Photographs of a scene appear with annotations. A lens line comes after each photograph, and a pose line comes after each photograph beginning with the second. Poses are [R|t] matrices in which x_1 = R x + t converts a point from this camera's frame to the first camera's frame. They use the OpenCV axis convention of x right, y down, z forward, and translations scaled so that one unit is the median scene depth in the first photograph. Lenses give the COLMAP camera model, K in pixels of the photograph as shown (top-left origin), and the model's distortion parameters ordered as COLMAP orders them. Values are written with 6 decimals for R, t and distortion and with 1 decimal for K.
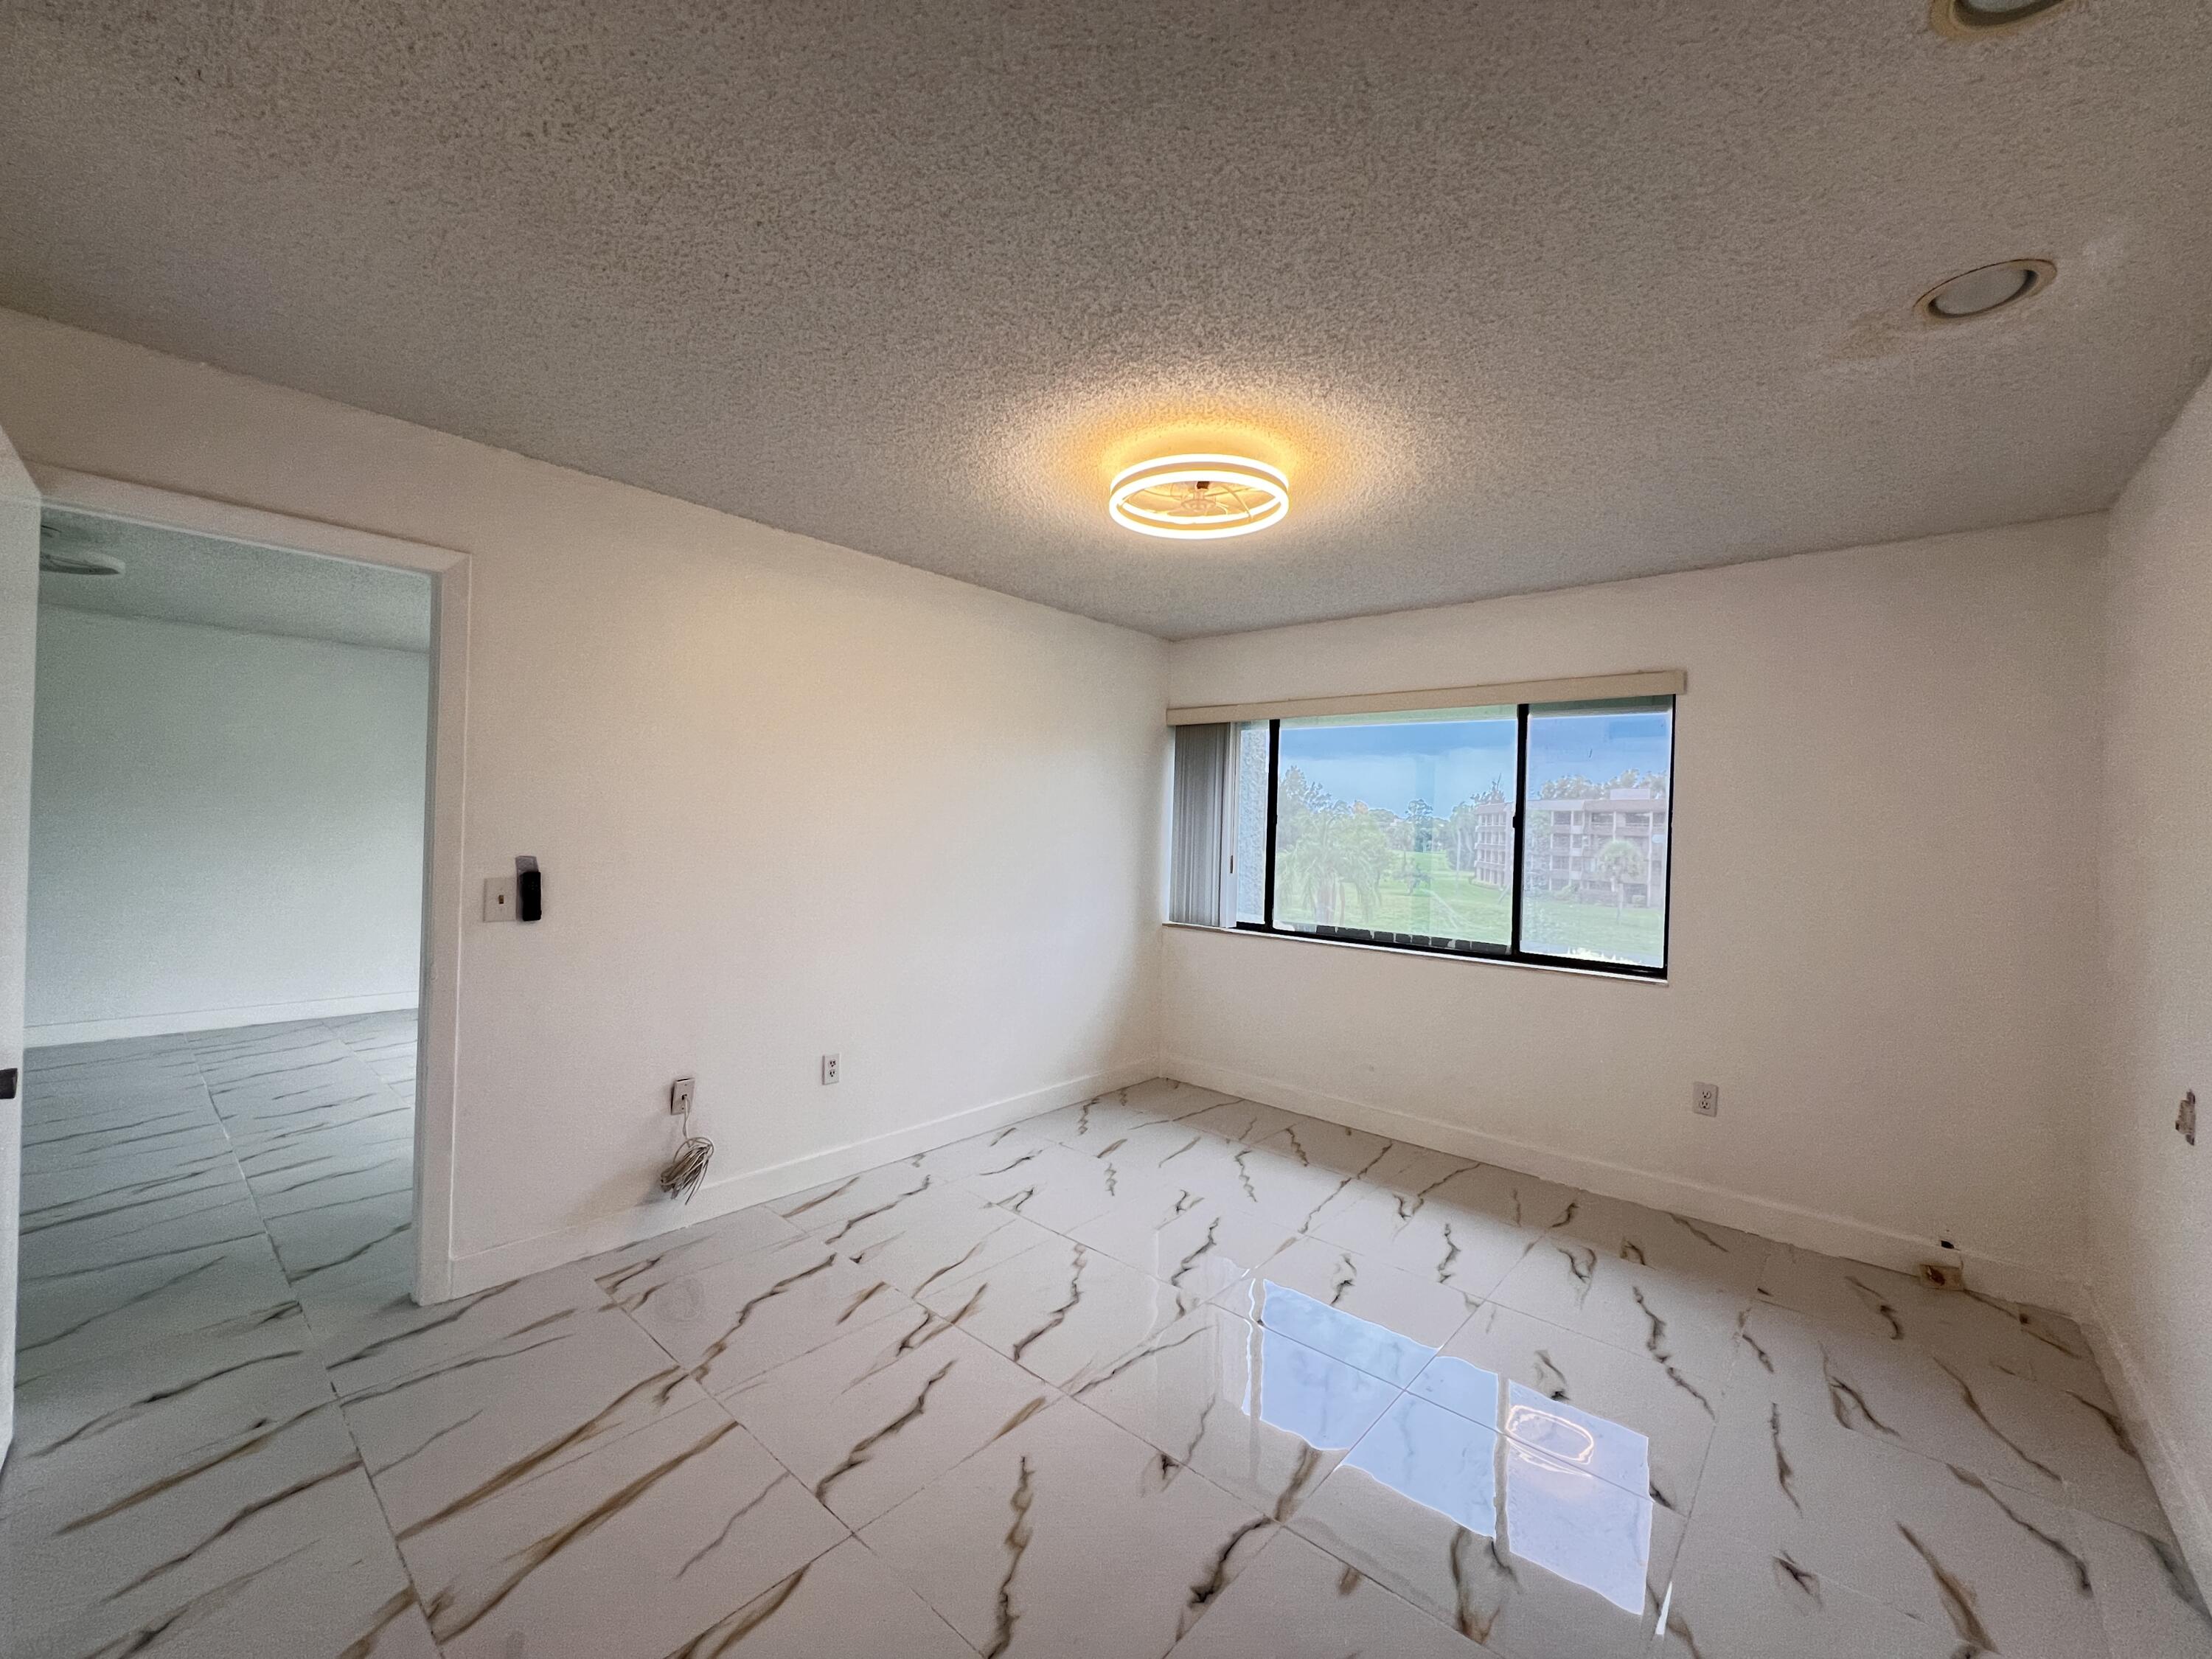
lens RADIAL K [[888.7, 0, 1102.5], [0, 888.7, 824.9], [0, 0, 1]] dist [-0.001478, 0.000667]
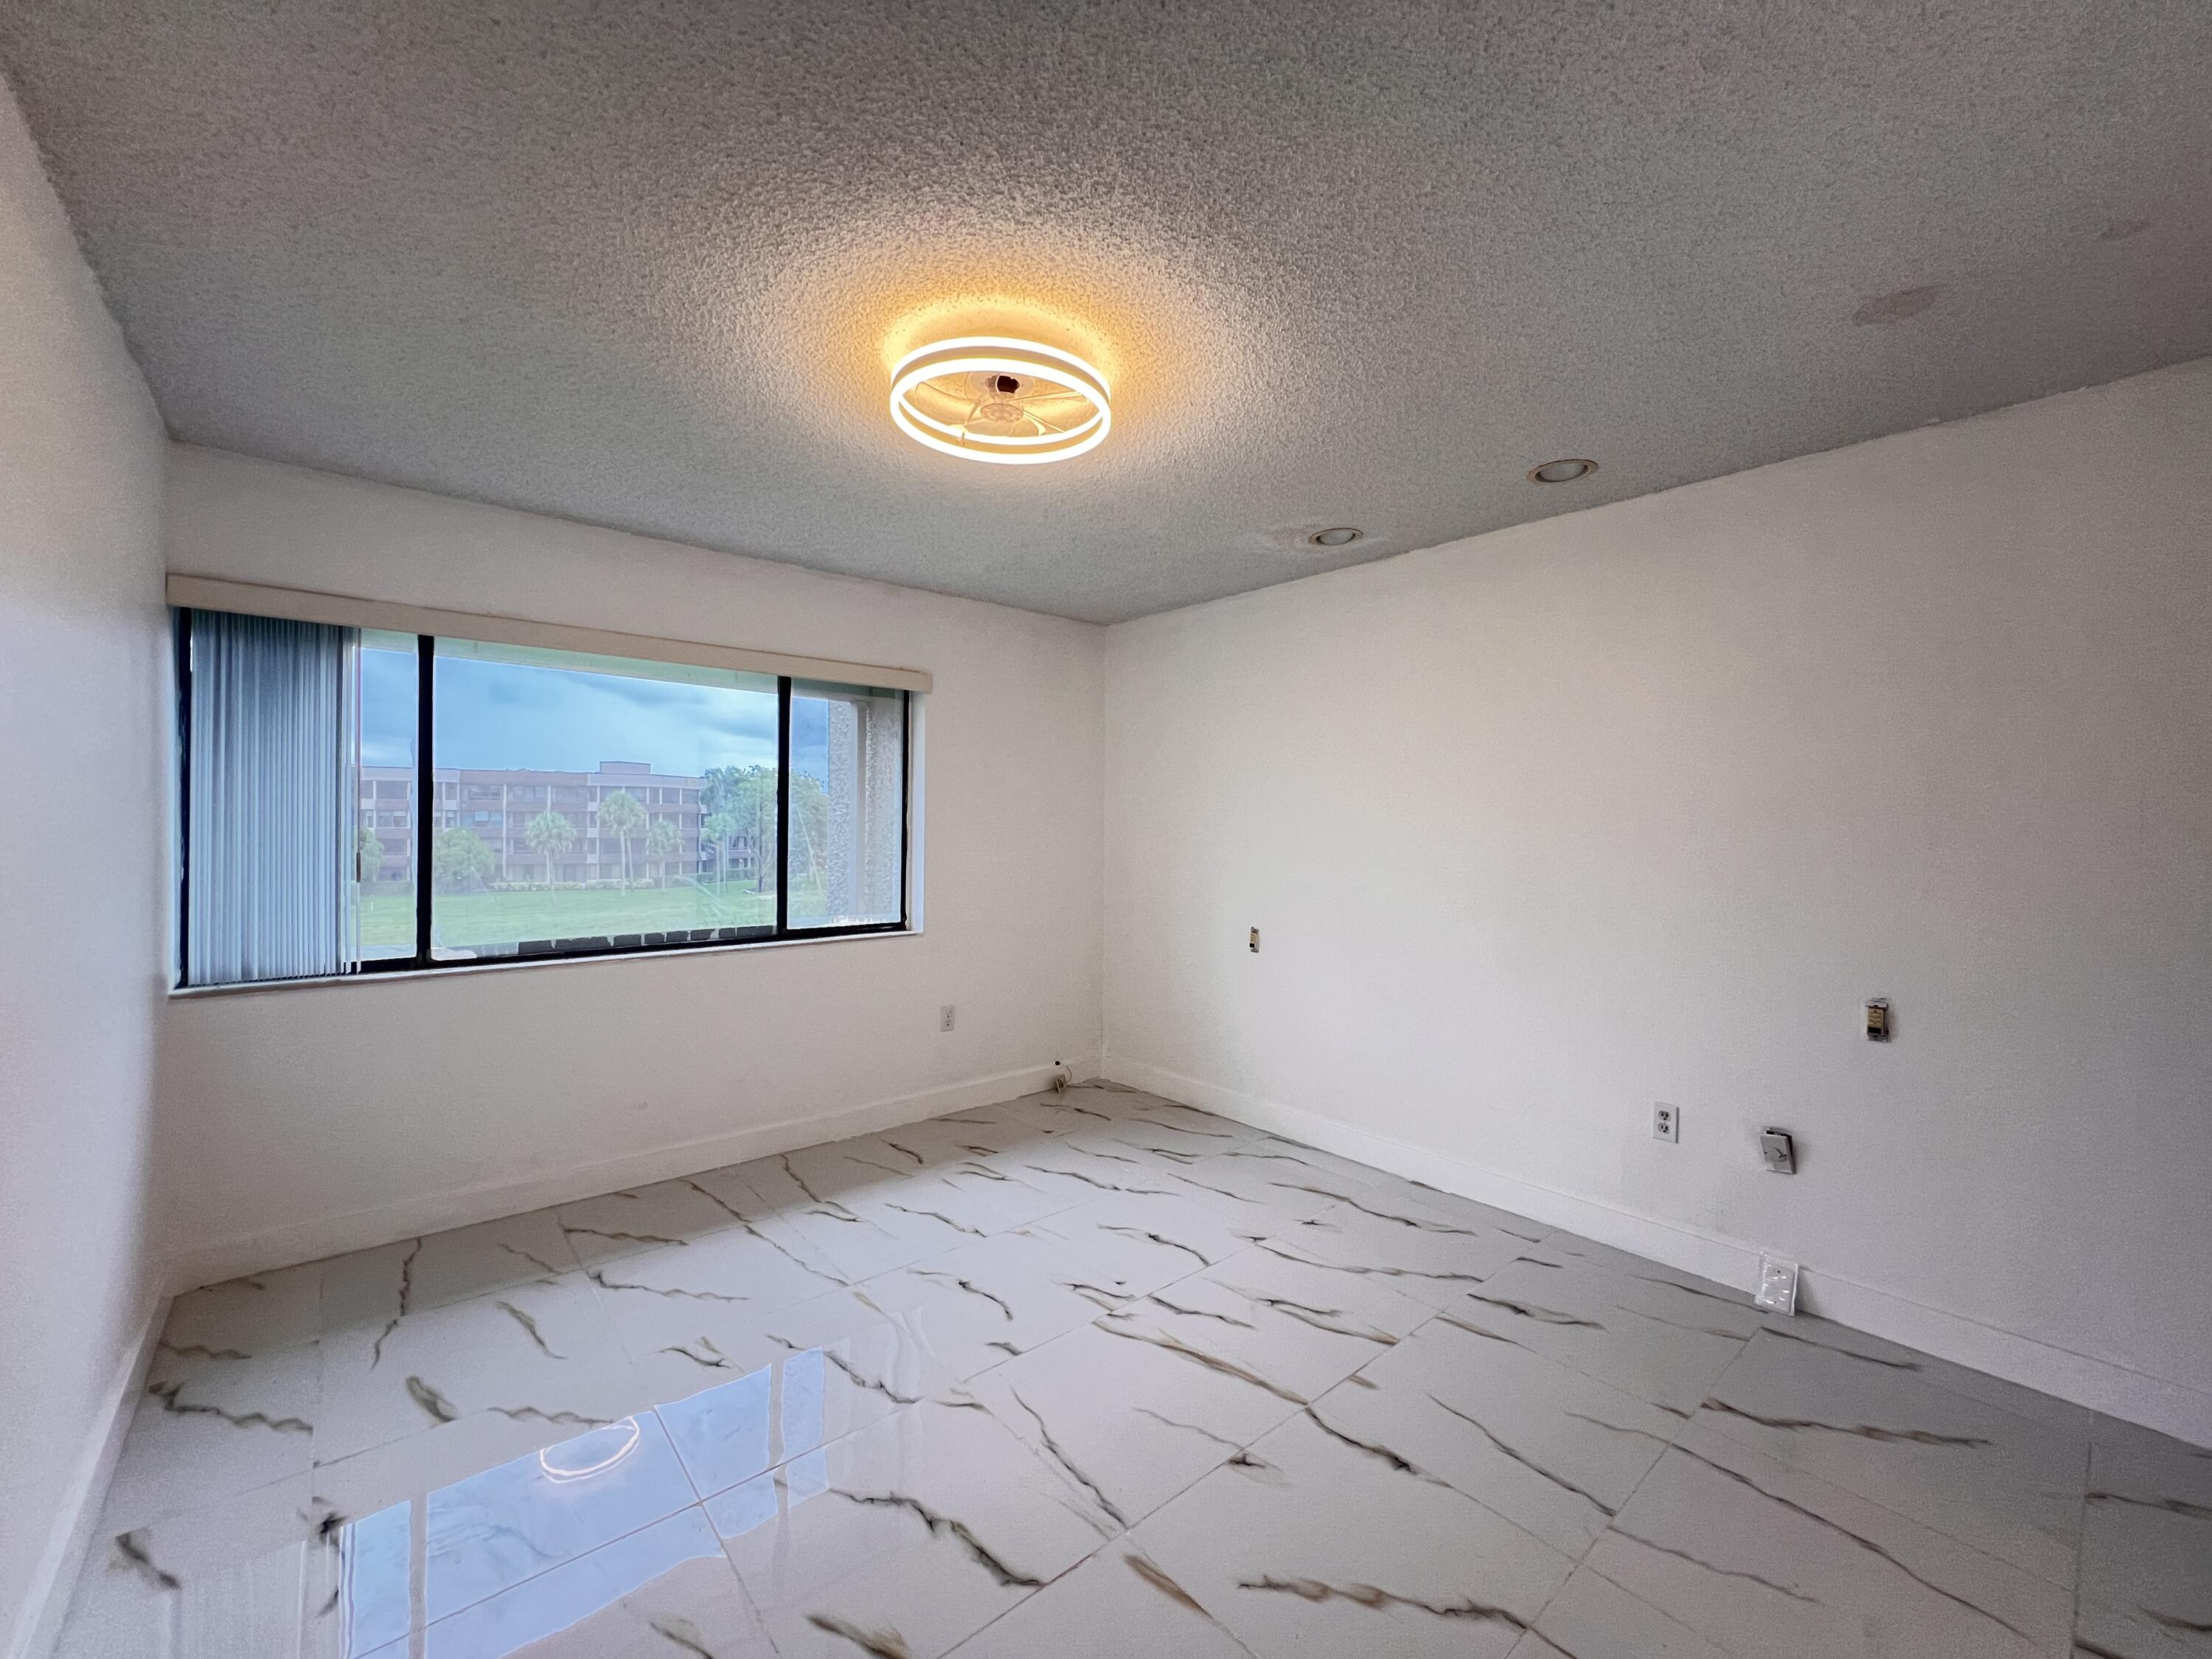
lens RADIAL K [[888.7, 0, 1102.2], [0, 888.7, 826.1], [0, 0, 1]] dist [-0.001478, 0.000667]
pose [[0.146766, -0.033185, 0.988614, -0.577888], [-0.005073, 0.999399, 0.034300, -0.009507], [-0.989158, -0.010049, 0.146509, 0.655073]]
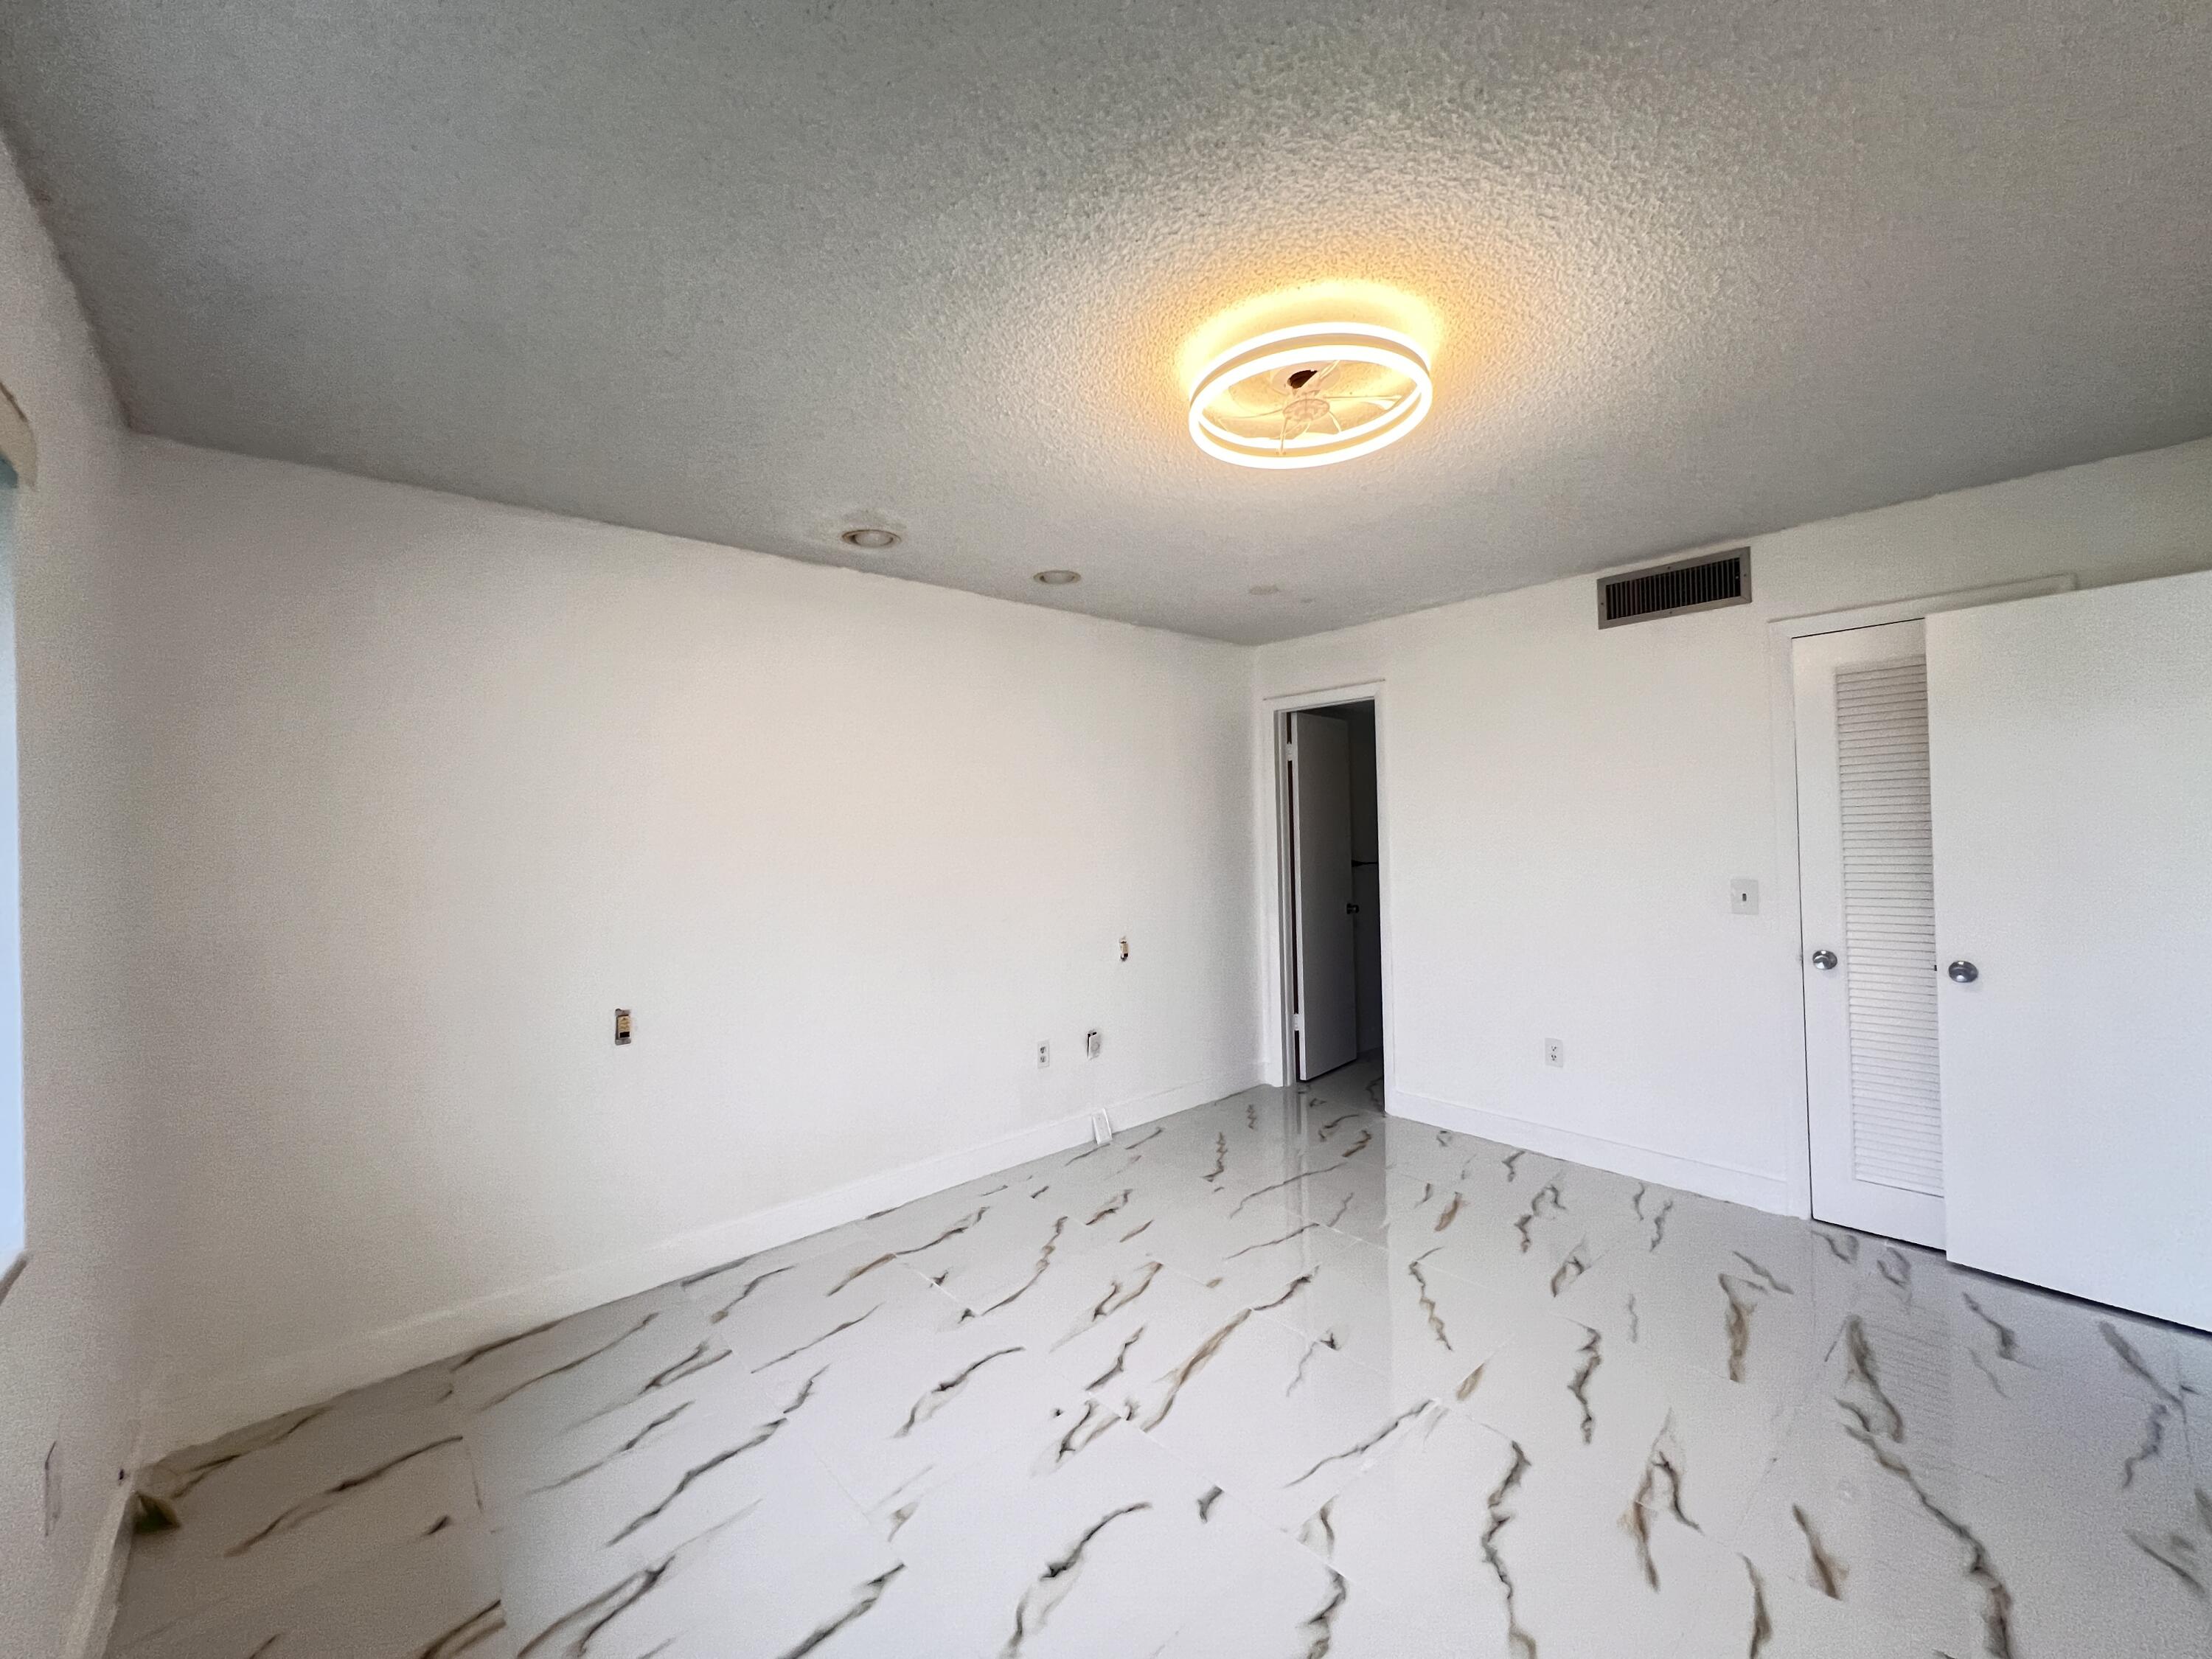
lens RADIAL K [[888.7, 0, 1101.5], [0, 888.7, 825.7], [0, 0, 1]] dist [-0.001478, 0.000667]
pose [[-0.991570, -0.004272, 0.129499, 0.150578], [-0.004875, 0.999979, -0.004339, -0.001808], [-0.129477, -0.004934, -0.991570, 1.473864]]
